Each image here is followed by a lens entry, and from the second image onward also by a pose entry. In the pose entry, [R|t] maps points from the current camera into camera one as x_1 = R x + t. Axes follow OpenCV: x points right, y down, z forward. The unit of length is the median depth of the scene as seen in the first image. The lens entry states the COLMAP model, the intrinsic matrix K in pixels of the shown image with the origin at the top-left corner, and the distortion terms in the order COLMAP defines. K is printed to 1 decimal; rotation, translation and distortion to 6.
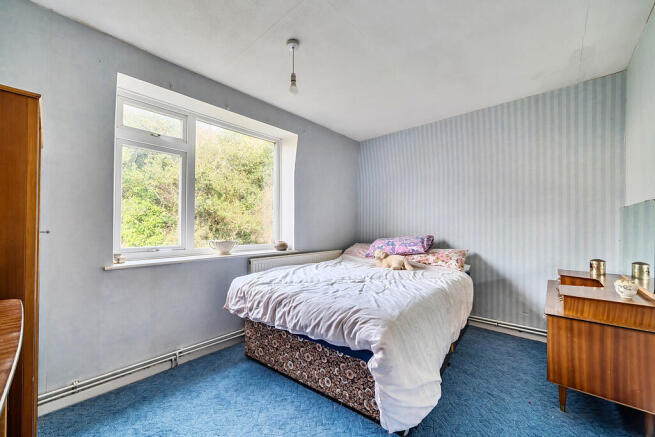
lens RADIAL K [[254.5, 0, 326.2], [0, 254.5, 220.9], [0, 0, 1]] dist [0.000134, 0.000037]
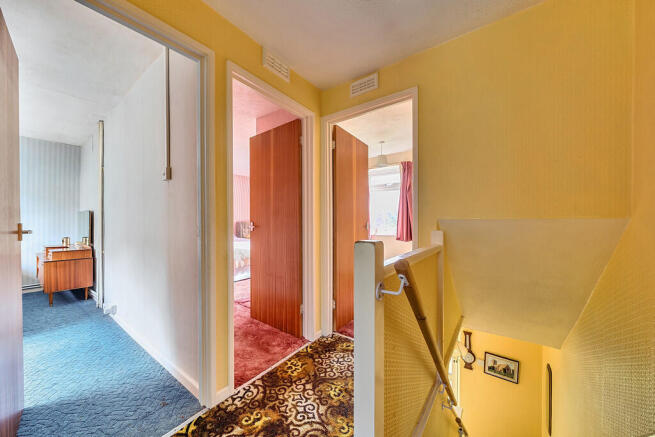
lens RADIAL K [[239.5, 0, 325.7], [0, 239.5, 220.7], [0, 0, 1]] dist [-0.003683, -0.000184]
pose [[-0.085888, -0.001010, 0.996304, -1.219490], [-0.008063, 0.999967, 0.000318, 0.006534], [-0.996272, -0.008006, -0.085893, -1.083102]]
